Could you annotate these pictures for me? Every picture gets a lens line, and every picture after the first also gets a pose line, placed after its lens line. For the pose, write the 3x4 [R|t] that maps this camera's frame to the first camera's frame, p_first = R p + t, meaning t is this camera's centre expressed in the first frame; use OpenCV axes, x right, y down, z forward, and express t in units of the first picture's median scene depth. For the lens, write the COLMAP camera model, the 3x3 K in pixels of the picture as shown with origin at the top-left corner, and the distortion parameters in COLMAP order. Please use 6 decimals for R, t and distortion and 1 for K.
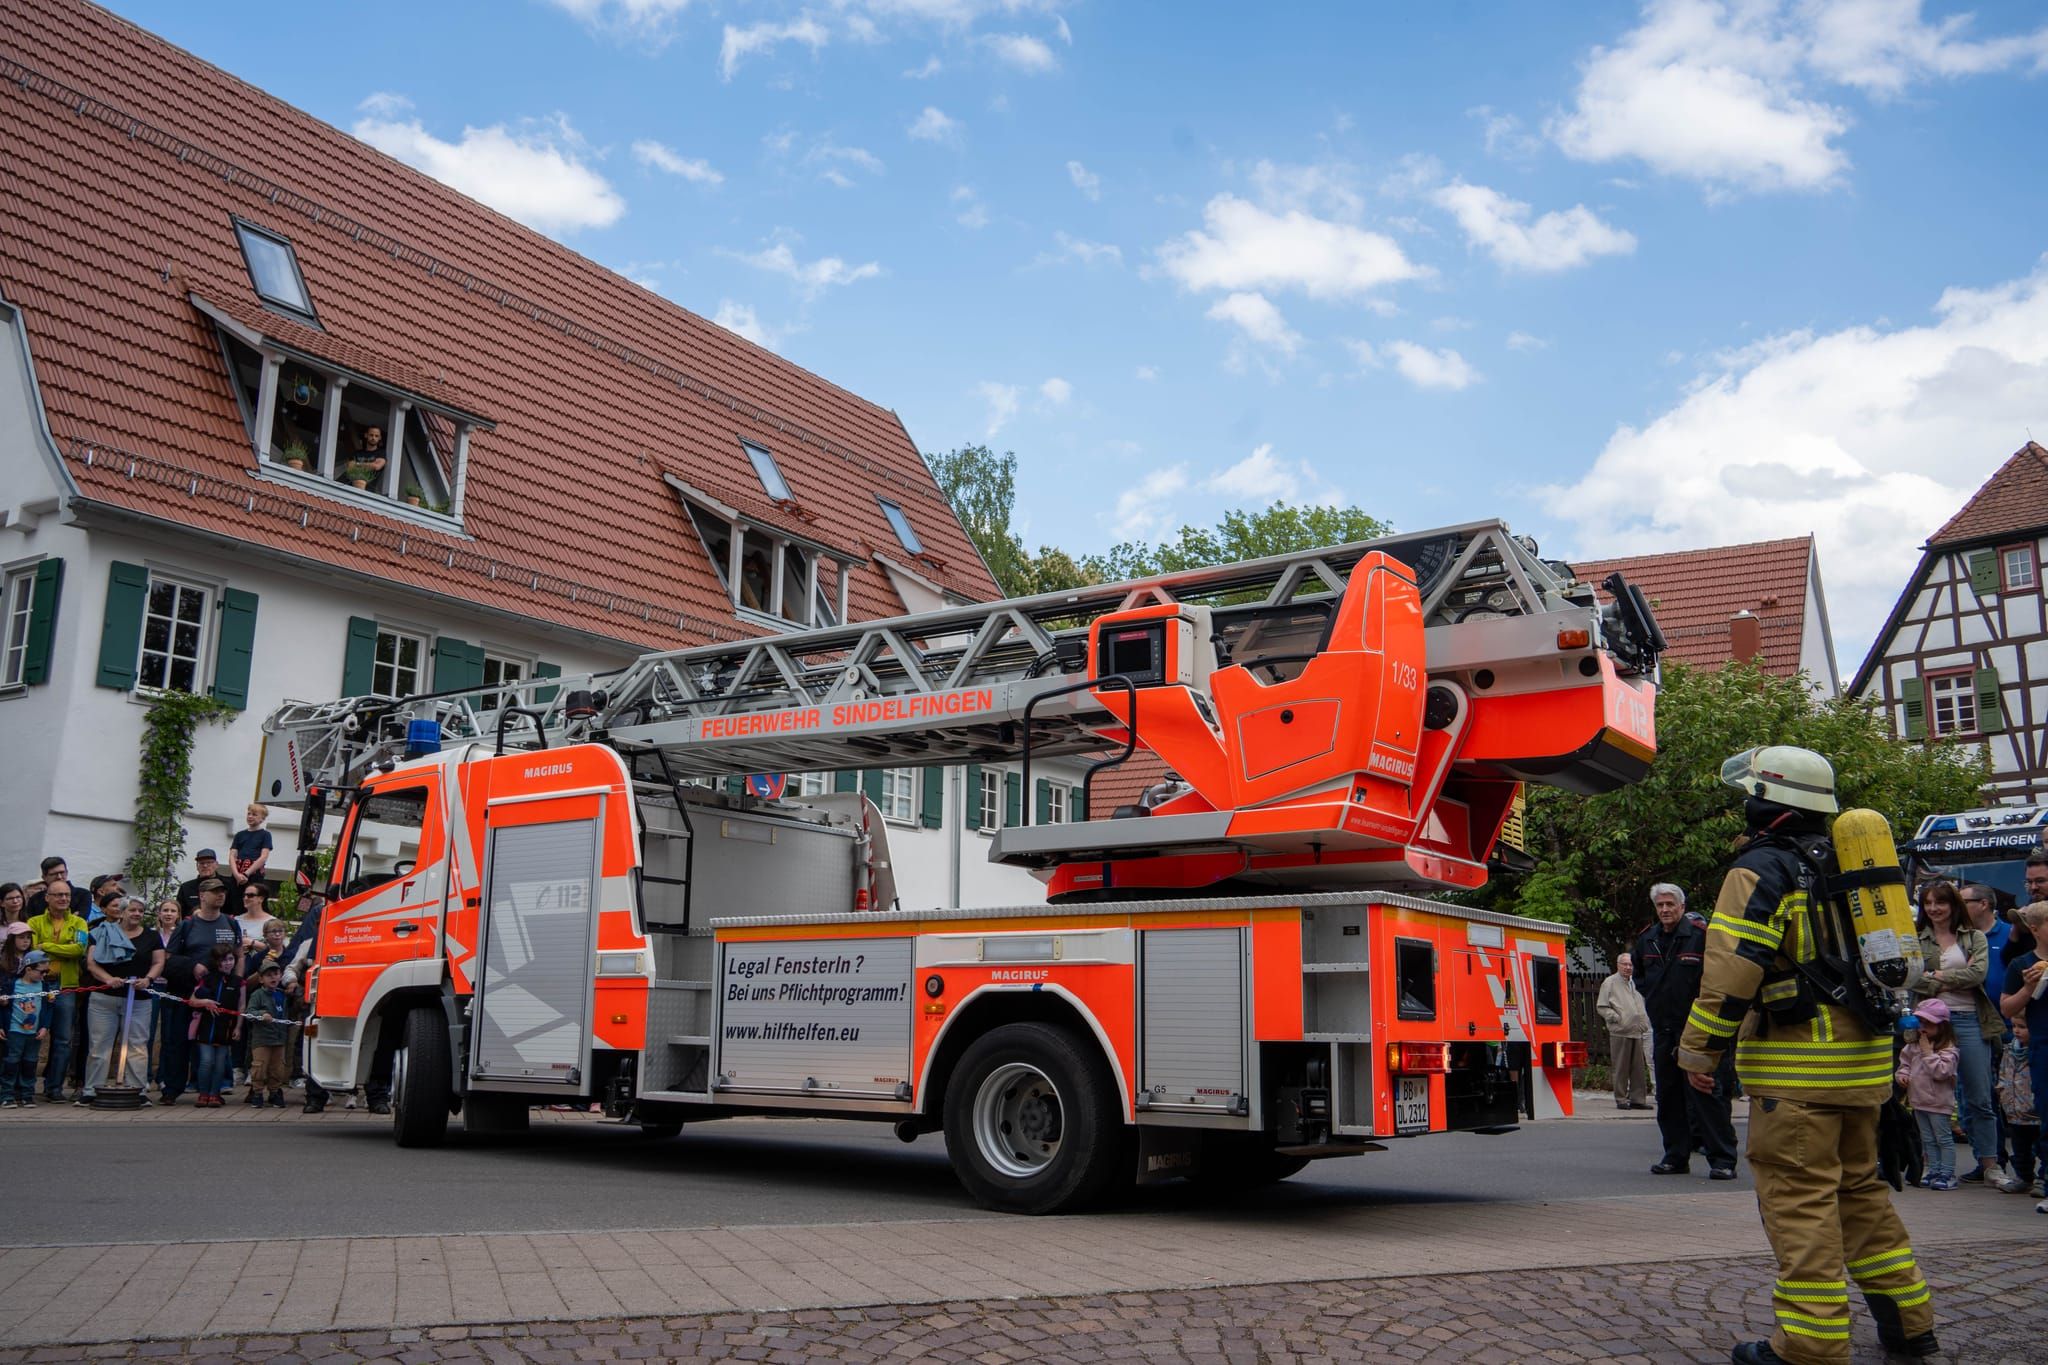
lens RADIAL K [[1581.3, 0, 1024.0], [0, 1581.3, 682.5], [0, 0, 1]] dist [0.096639, -0.001000]
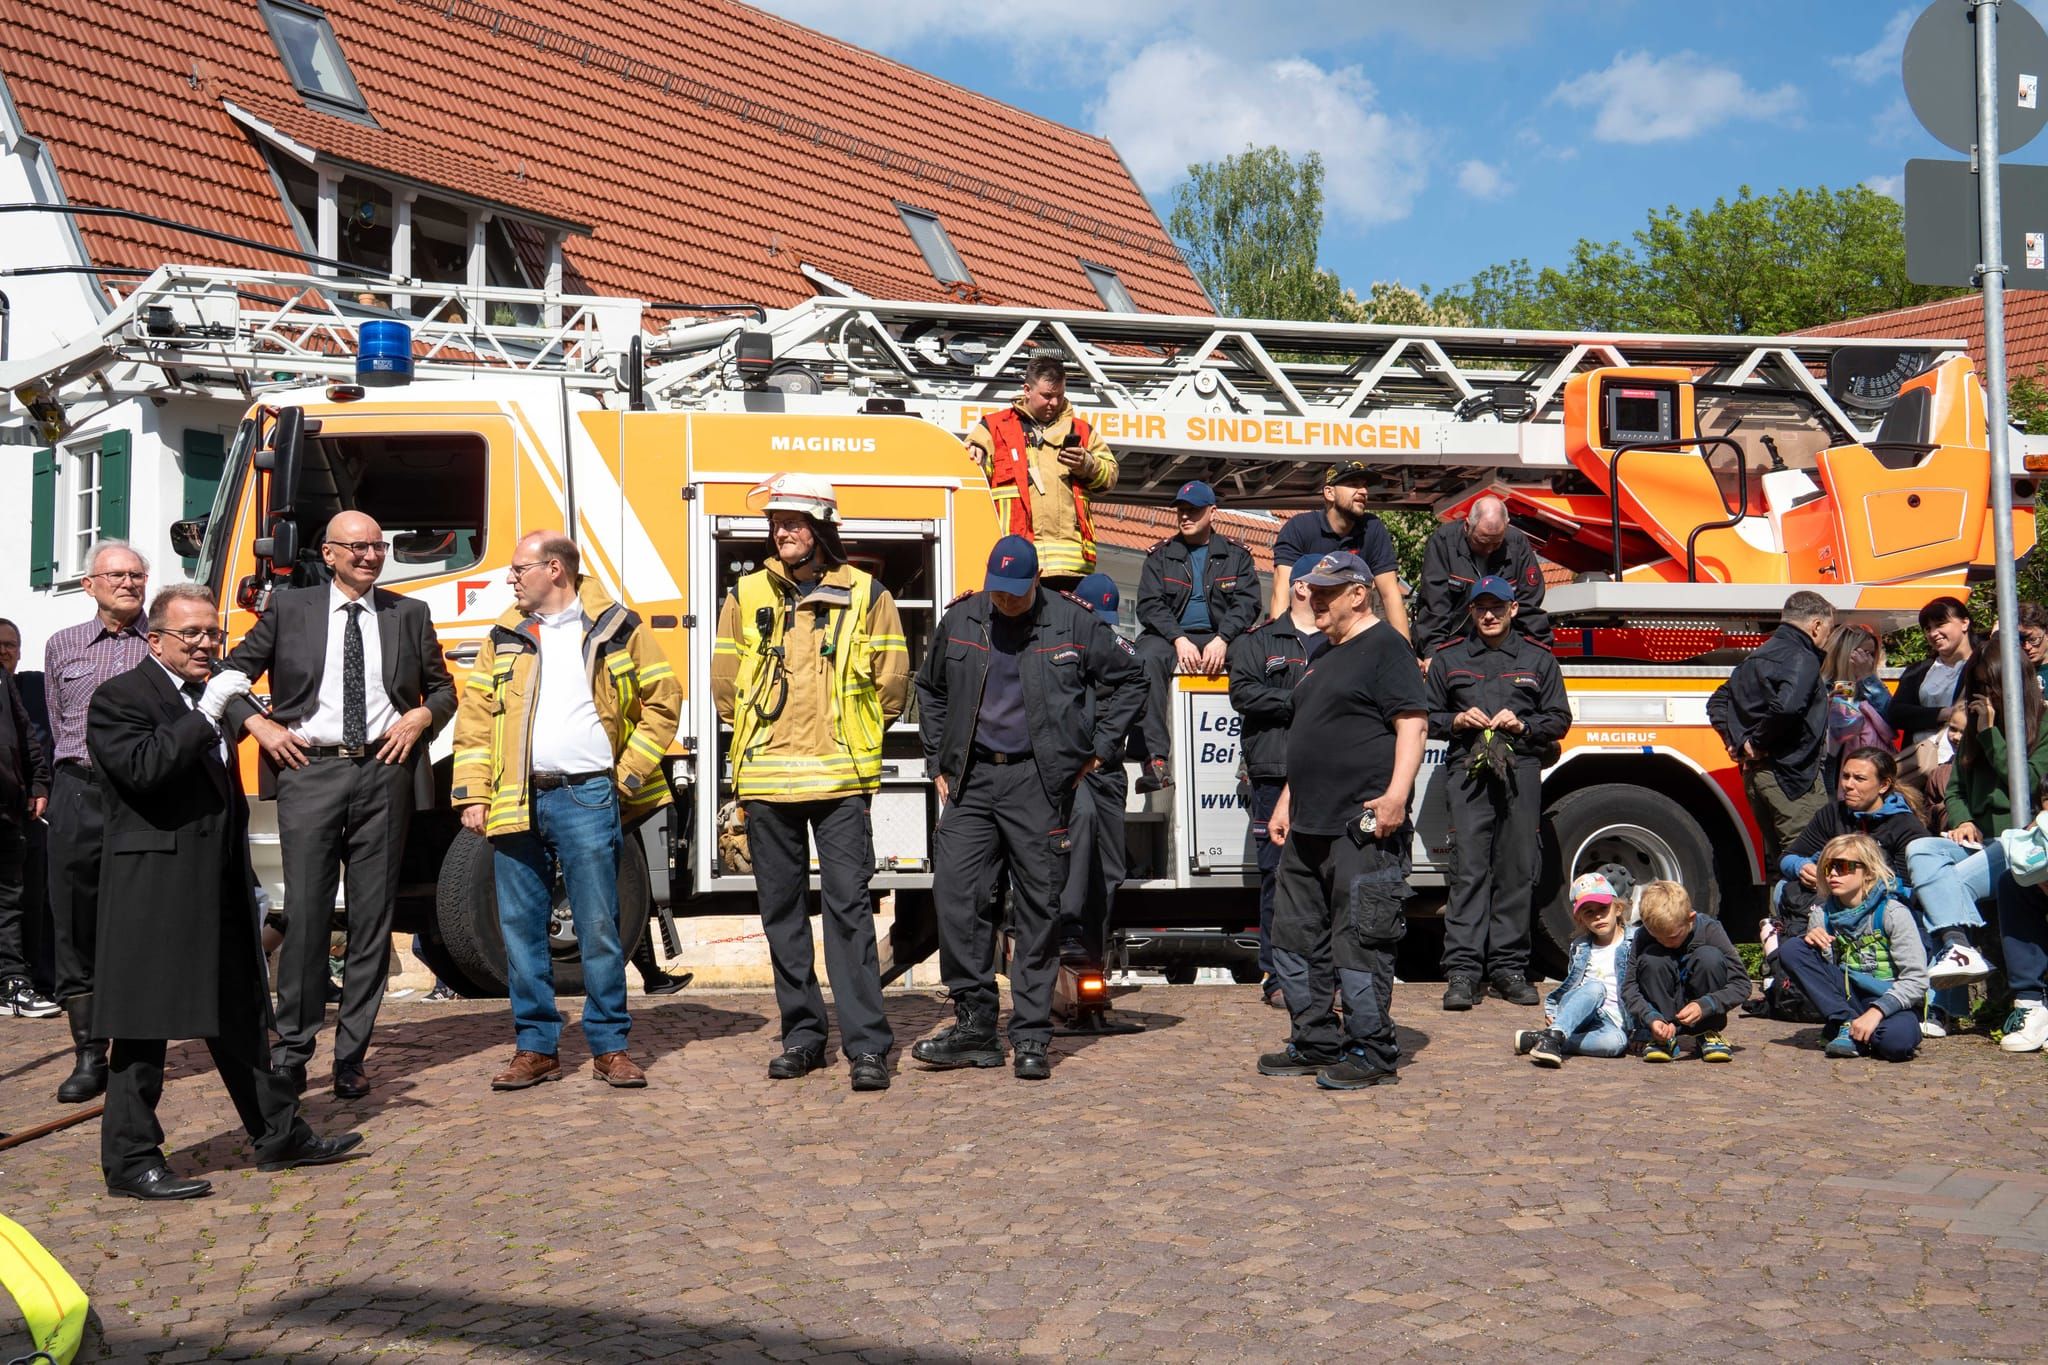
lens RADIAL K [[1581.3, 0, 1024.0], [0, 1581.3, 682.5], [0, 0, 1]] dist [0.096639, -0.001000]
pose [[0.729033, 0.033851, 0.683641, -0.795805], [-0.127166, 0.988086, 0.086684, 0.097834], [-0.672562, -0.150131, 0.724653, 0.469561]]
